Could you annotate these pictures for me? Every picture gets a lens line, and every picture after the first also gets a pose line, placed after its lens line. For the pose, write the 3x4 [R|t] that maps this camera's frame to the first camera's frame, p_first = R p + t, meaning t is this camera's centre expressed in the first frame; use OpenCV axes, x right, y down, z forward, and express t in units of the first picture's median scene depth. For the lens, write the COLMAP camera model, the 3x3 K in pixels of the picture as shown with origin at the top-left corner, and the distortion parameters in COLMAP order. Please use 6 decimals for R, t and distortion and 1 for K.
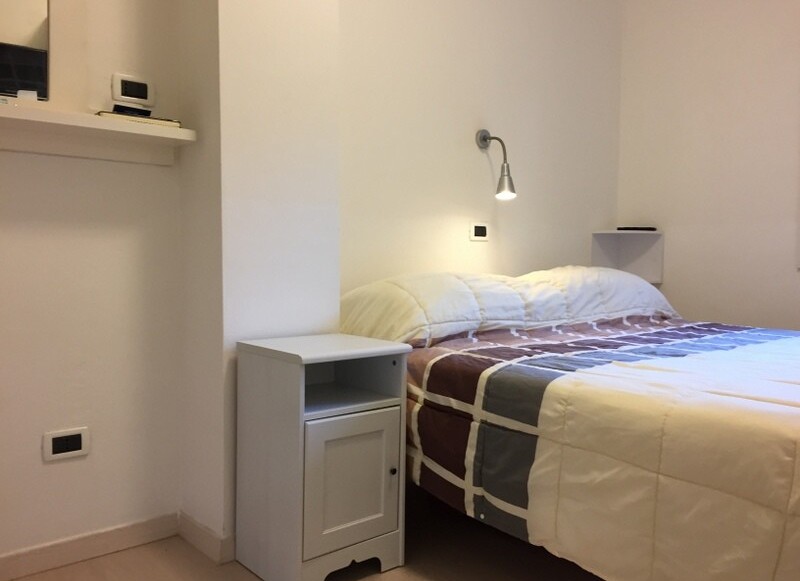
lens RADIAL K [[676.9, 0, 397.9], [0, 676.9, 293.8], [0, 0, 1]] dist [0.096217, -0.134334]
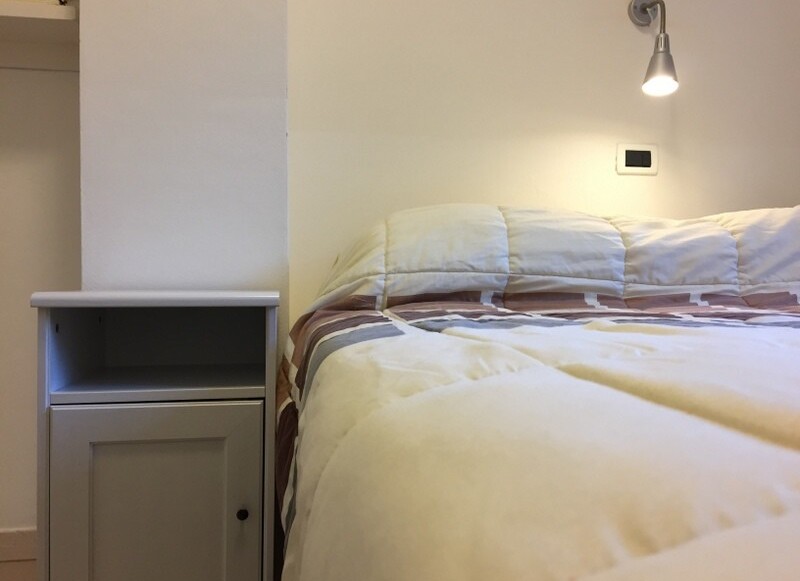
lens RADIAL K [[676.9, 0, 397.9], [0, 676.9, 293.8], [0, 0, 1]] dist [0.096217, -0.134334]
pose [[0.863788, 0.000996, -0.503854, 0.334736], [-0.023578, 0.998982, -0.038446, 0.081814], [0.503303, 0.045089, 0.862933, 0.480015]]
